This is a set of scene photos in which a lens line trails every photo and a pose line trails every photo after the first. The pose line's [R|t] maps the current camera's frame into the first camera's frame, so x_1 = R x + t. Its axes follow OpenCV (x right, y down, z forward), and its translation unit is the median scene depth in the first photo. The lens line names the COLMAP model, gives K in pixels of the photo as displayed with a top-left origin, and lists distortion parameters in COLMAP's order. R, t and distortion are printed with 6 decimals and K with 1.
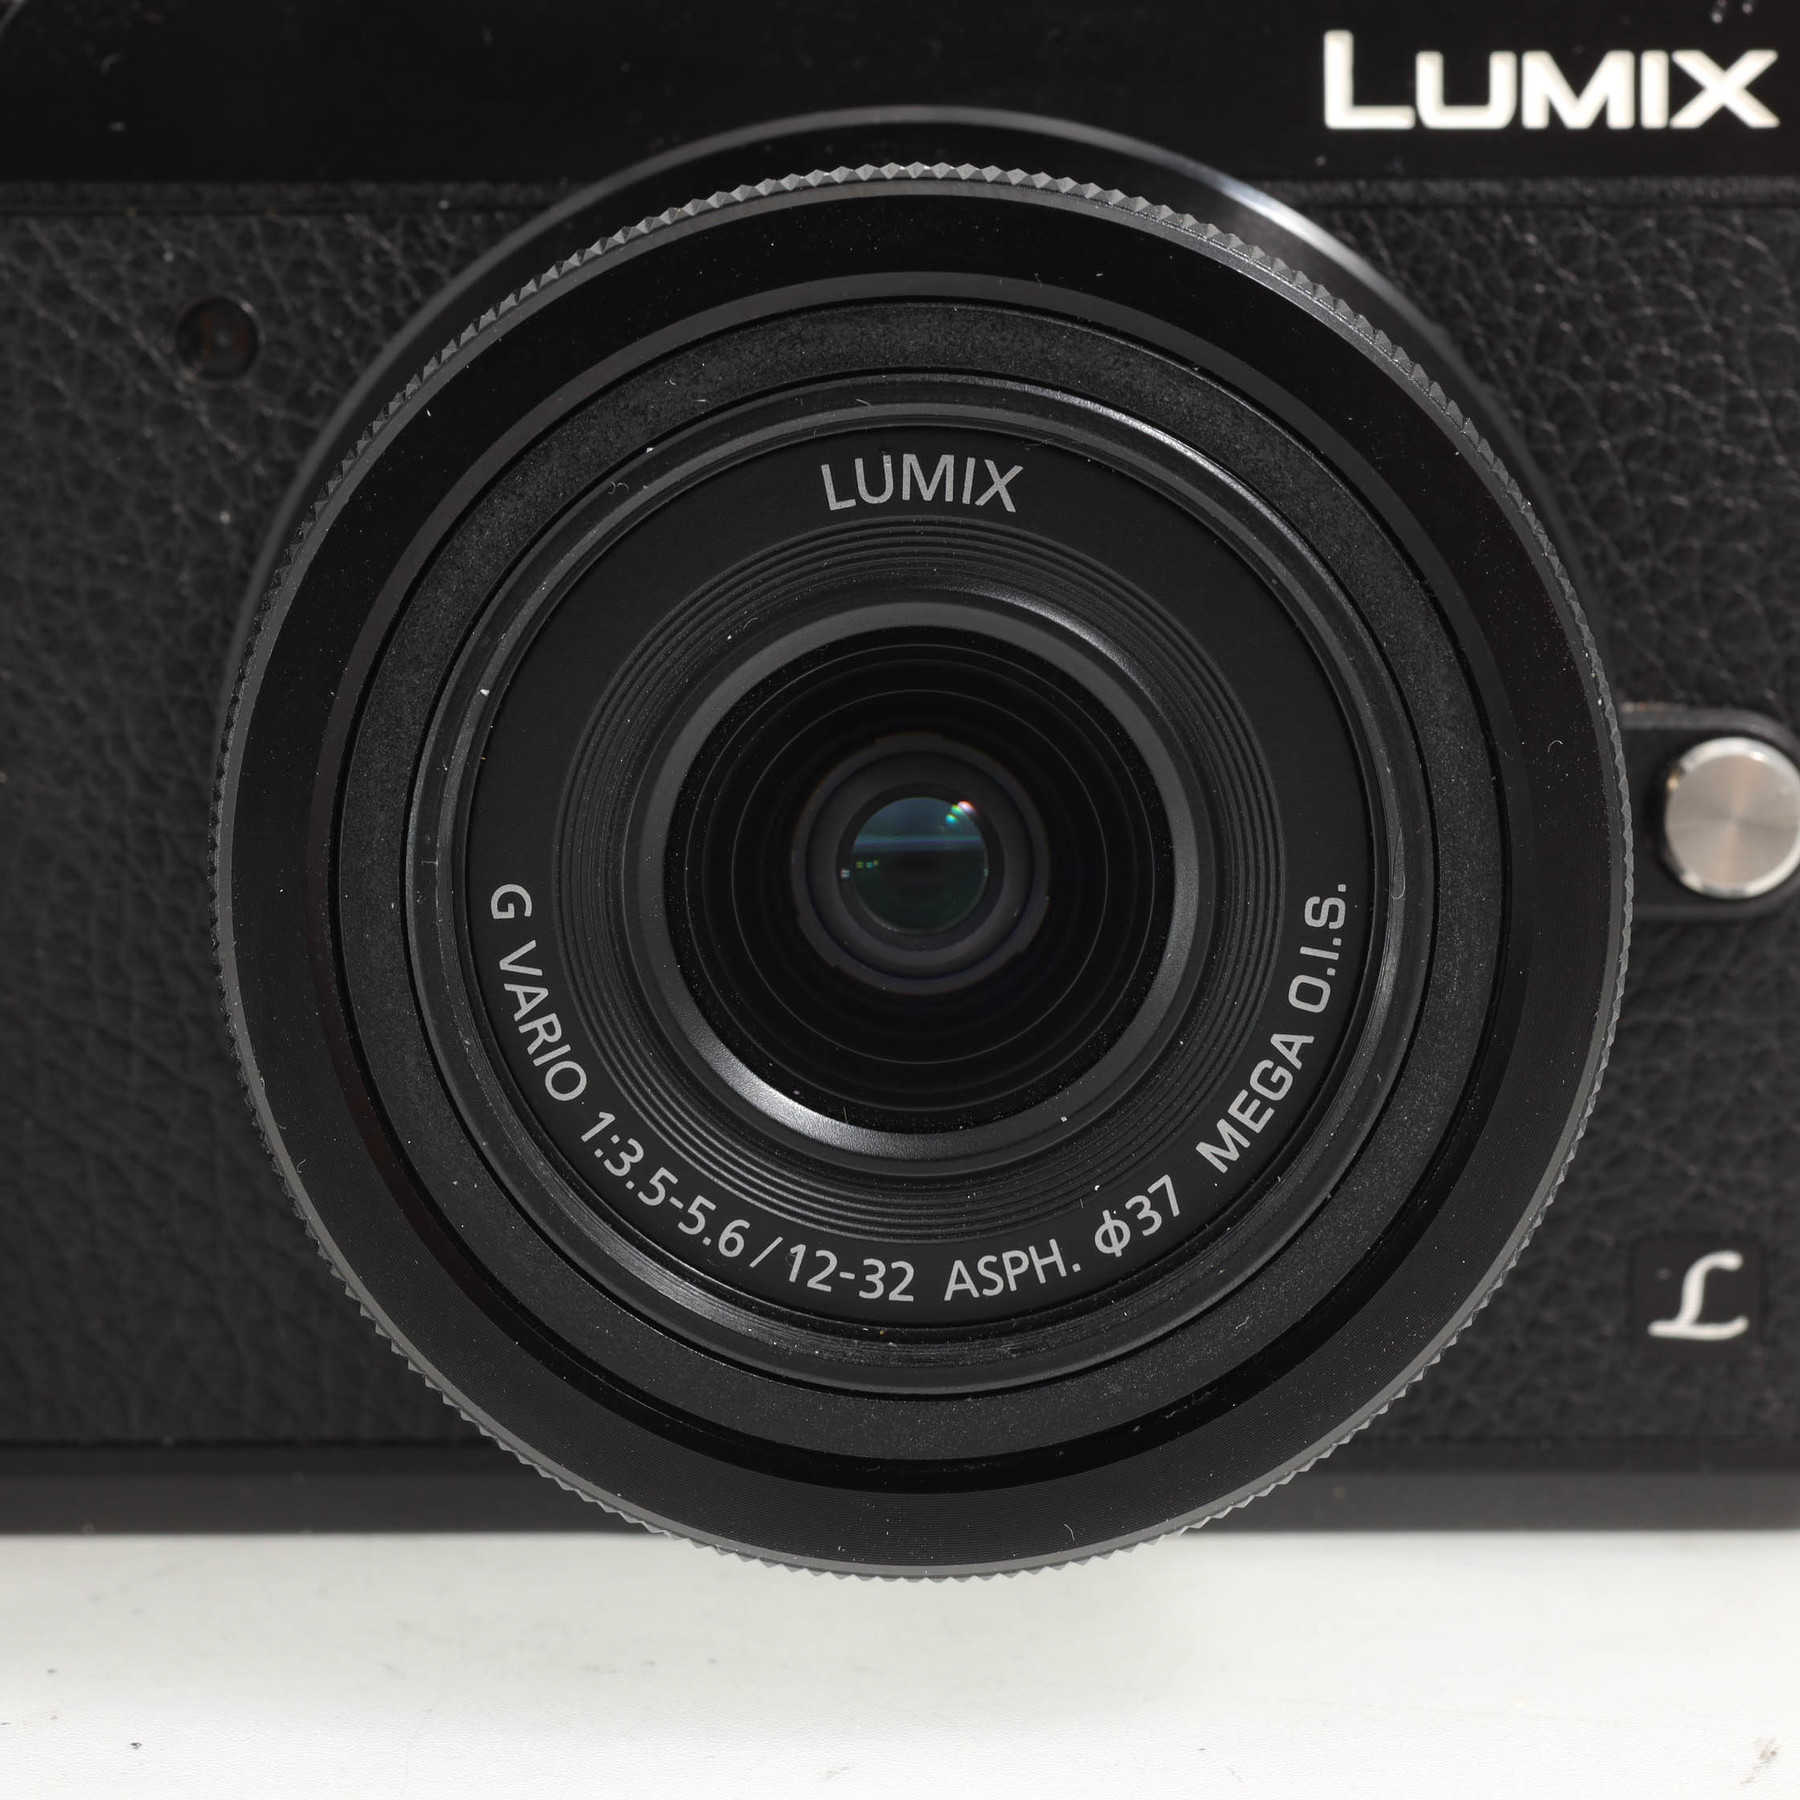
lens RADIAL K [[4817.0, 0, 900.0], [0, 4817.0, 900.0], [0, 0, 1]] dist [0.035899, -0.243435]
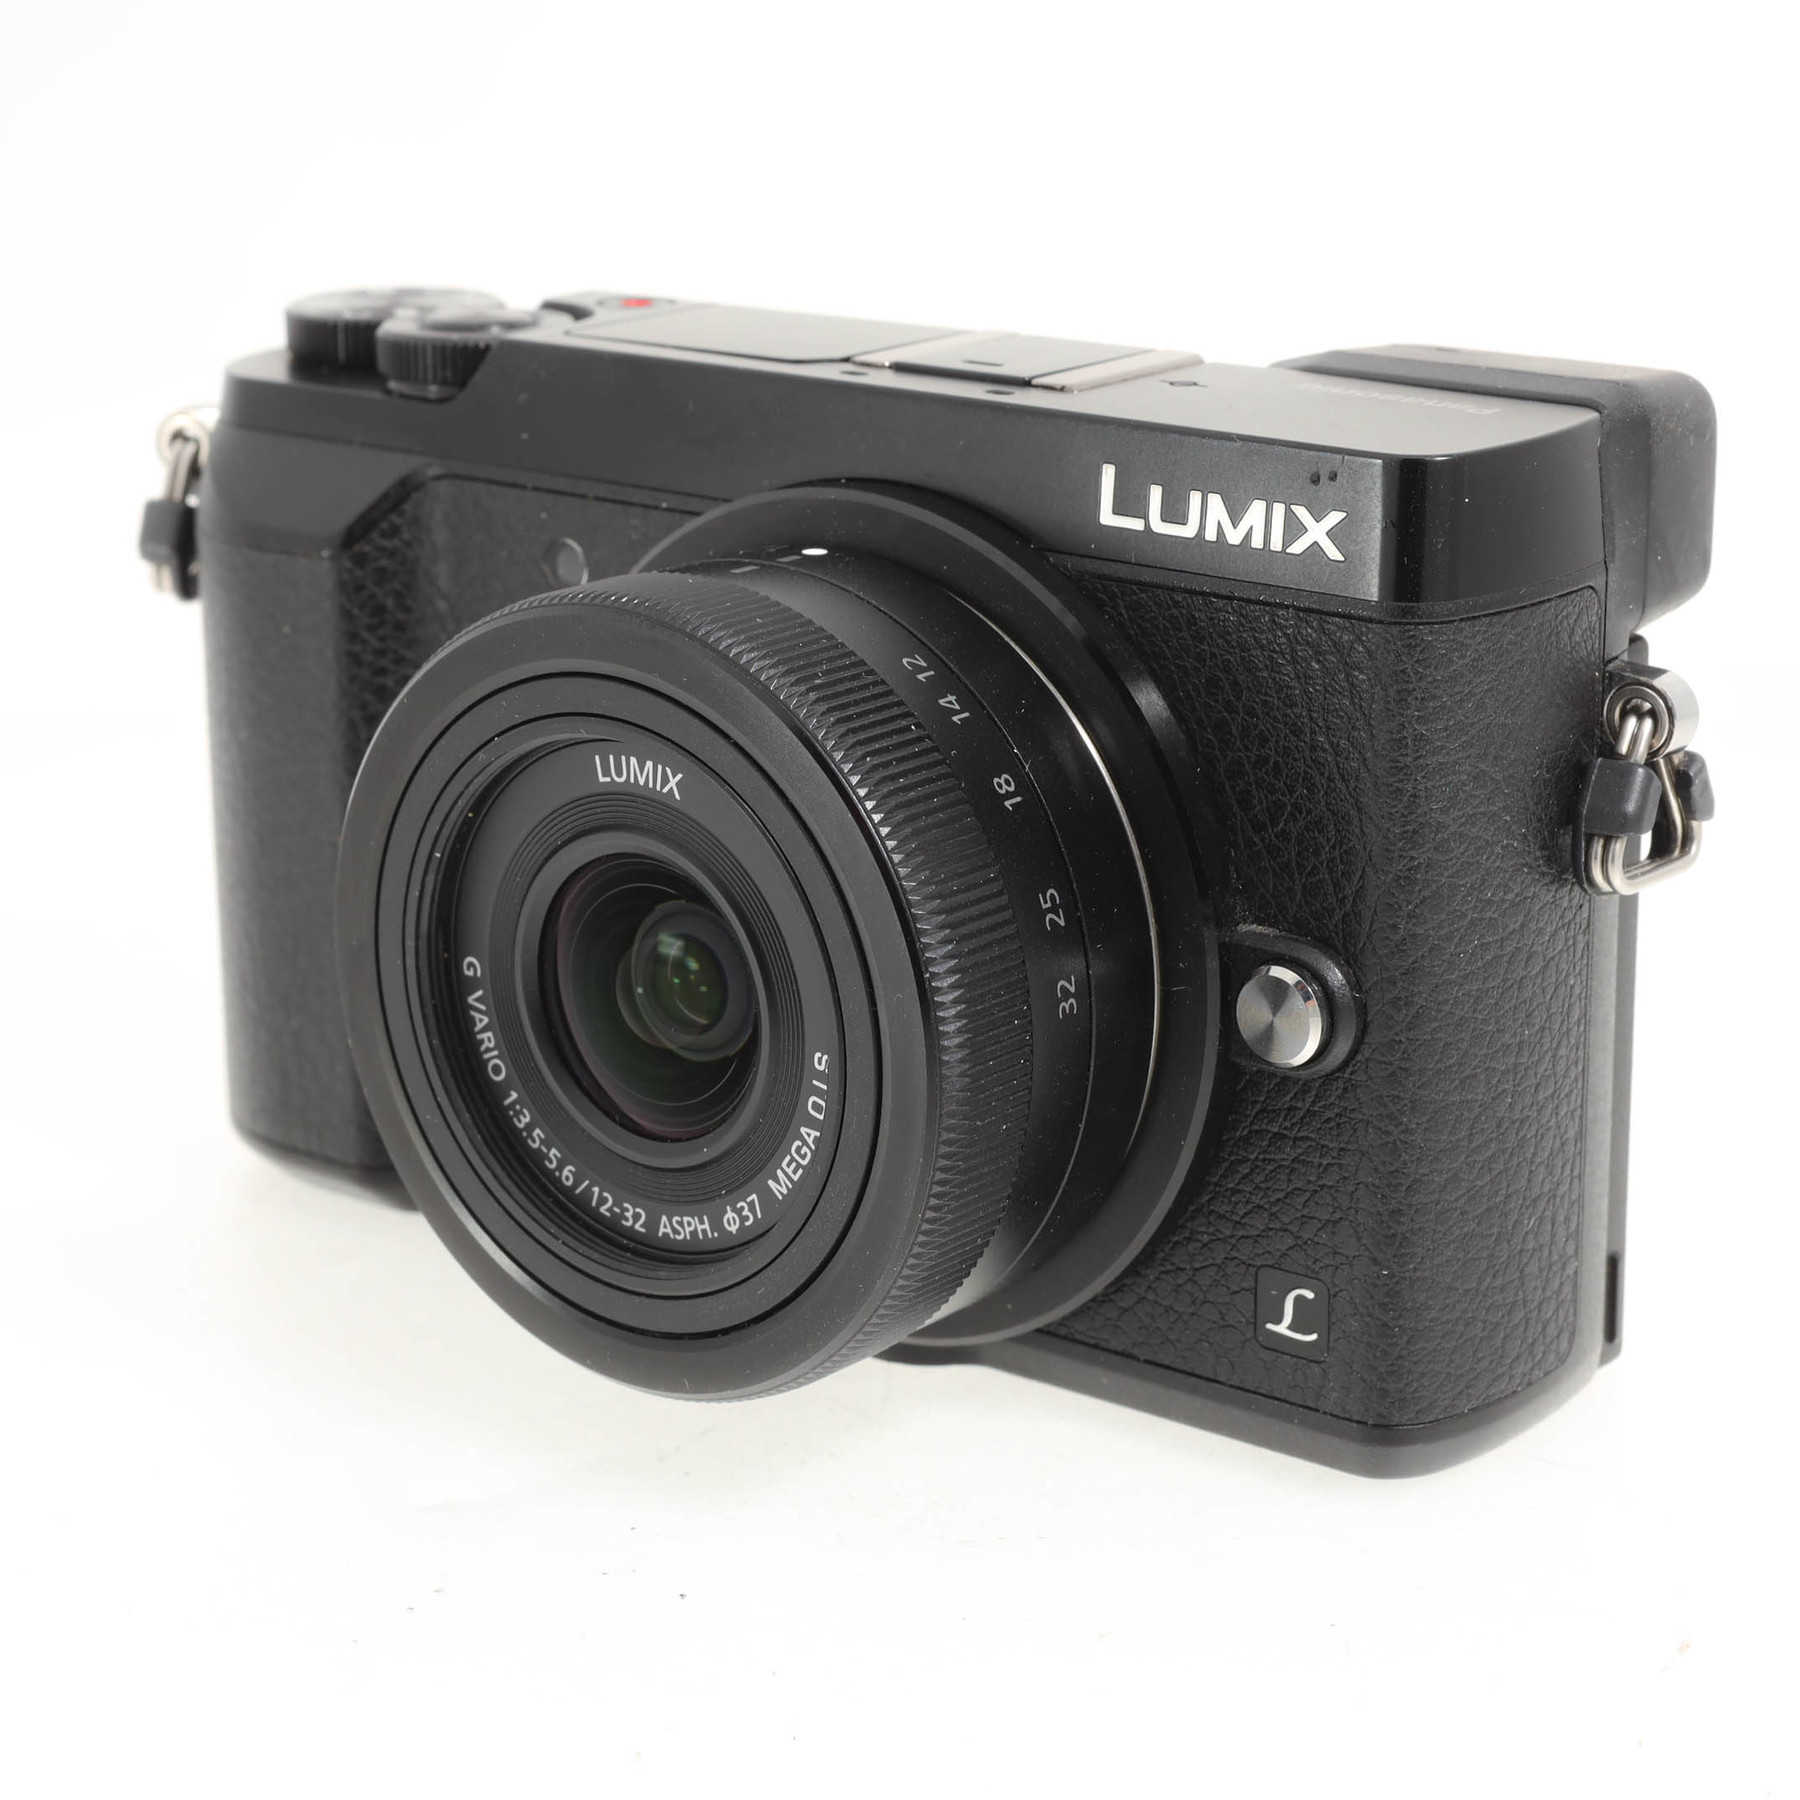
lens RADIAL K [[4817.0, 0, 900.0], [0, 4817.0, 900.0], [0, 0, 1]] dist [0.035899, -0.243435]
pose [[0.754803, 0.177669, -0.631432, 1.139185], [-0.064502, 0.978058, 0.198096, -0.380355], [0.652773, -0.108795, 0.749701, -0.218412]]
